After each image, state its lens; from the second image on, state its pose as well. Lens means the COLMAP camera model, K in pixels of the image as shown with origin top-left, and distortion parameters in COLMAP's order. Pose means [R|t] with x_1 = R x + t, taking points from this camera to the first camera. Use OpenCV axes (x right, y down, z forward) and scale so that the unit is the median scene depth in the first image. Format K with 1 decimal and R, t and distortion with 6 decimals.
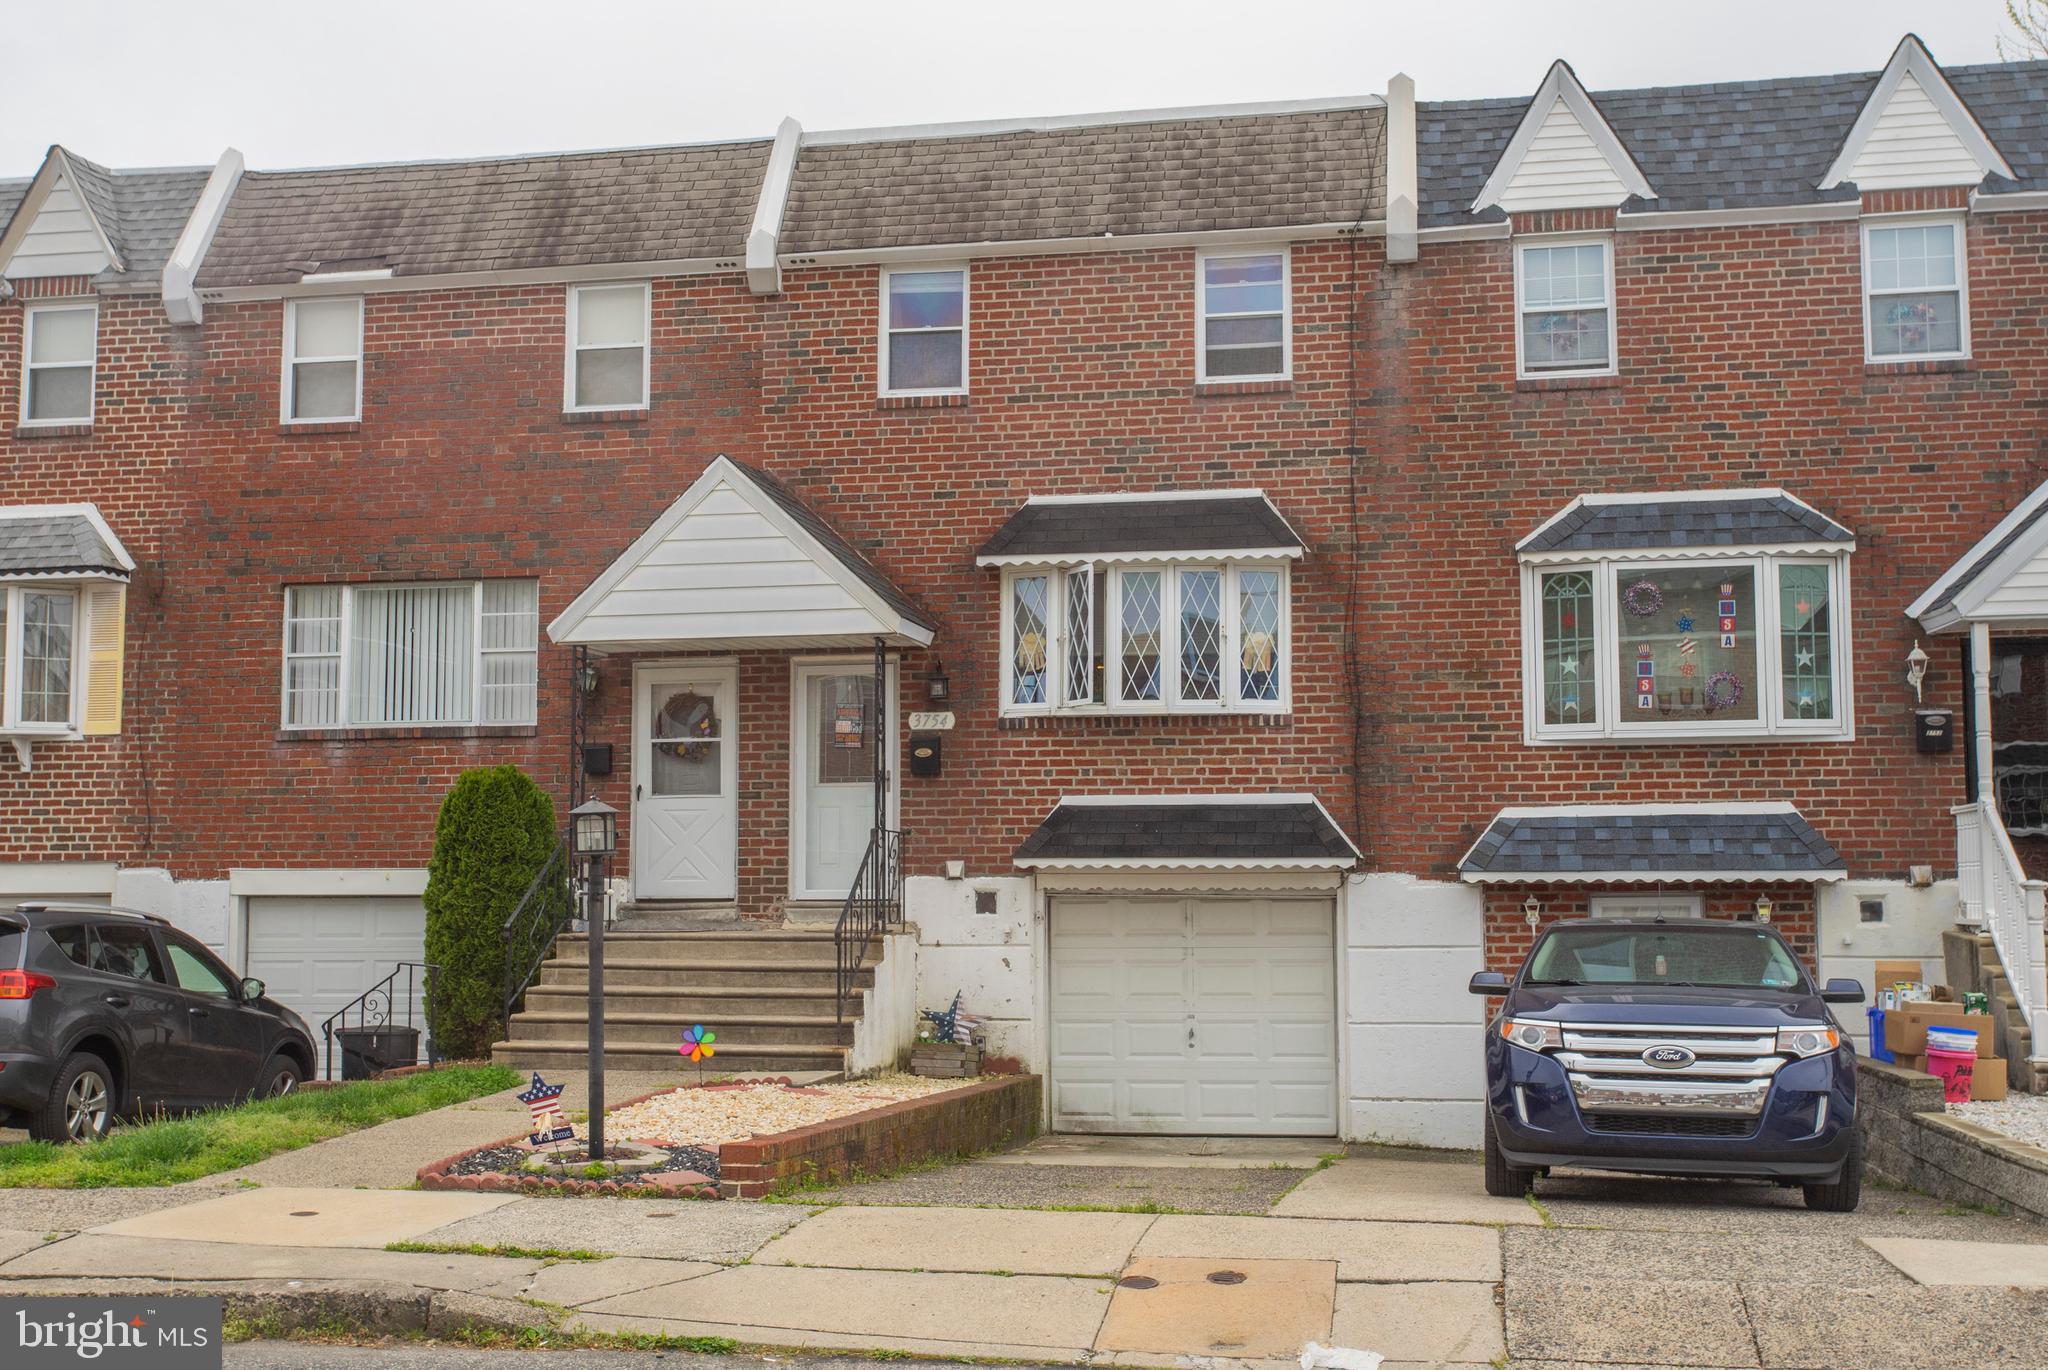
lens RADIAL K [[2361.1, 0, 1024.0], [0, 2361.1, 713.6], [0, 0, 1]] dist [0.007264, 0.013005]
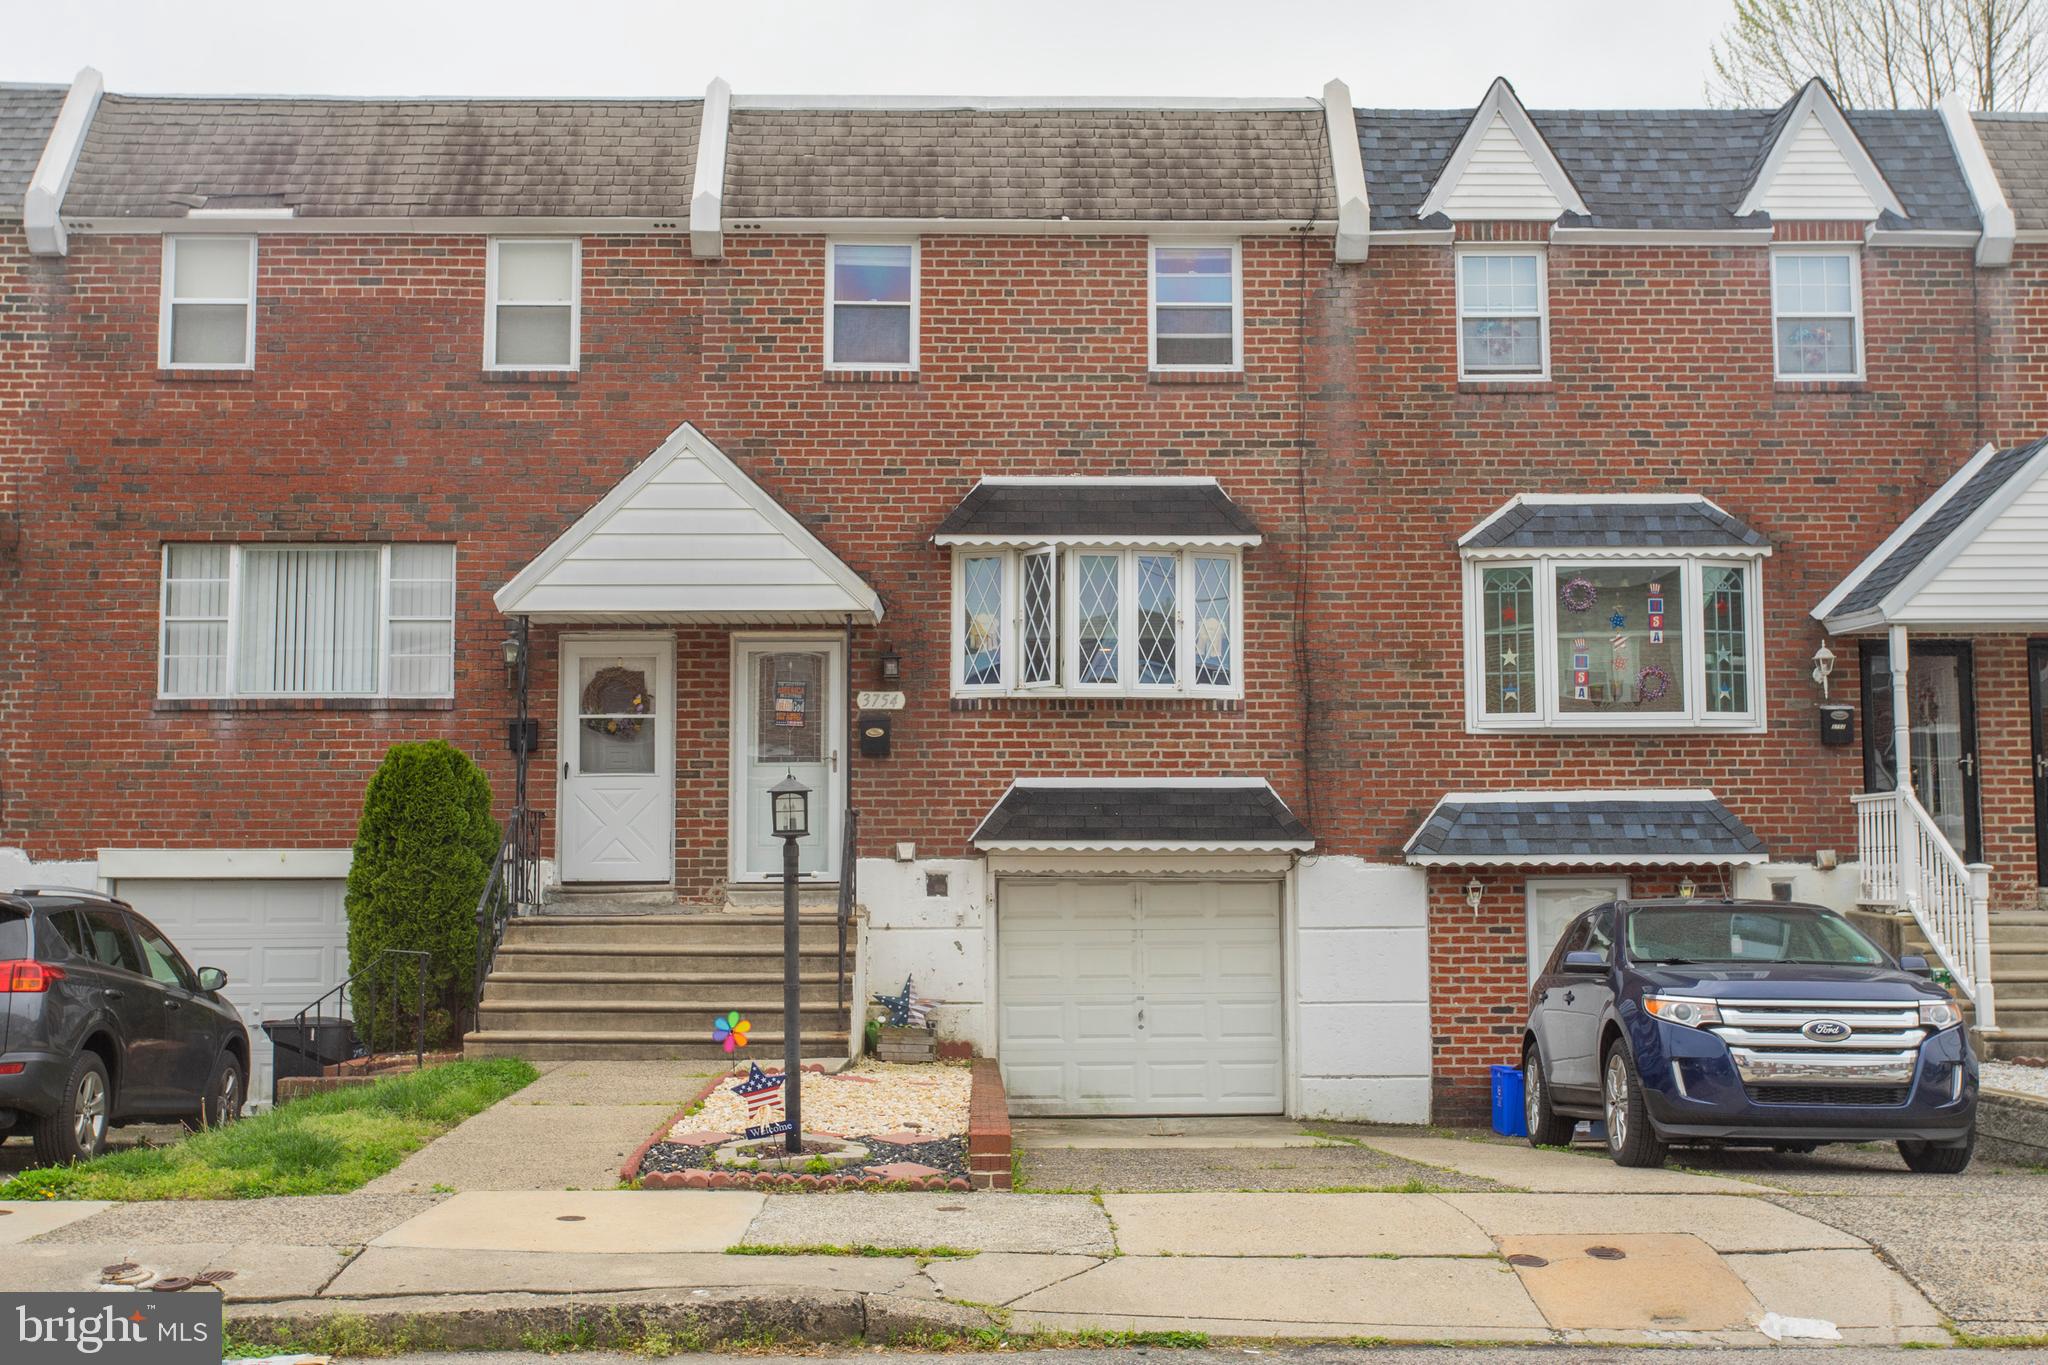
lens RADIAL K [[2343.6, 0, 1023.9], [0, 2343.6, 682.0], [0, 0, 1]] dist [0.009487, 0.007512]
pose [[0.977107, 0.017831, 0.211998, -0.191443], [-0.016360, 0.999828, -0.008692, 0.002955], [-0.212117, 0.005024, 0.977231, 0.032777]]
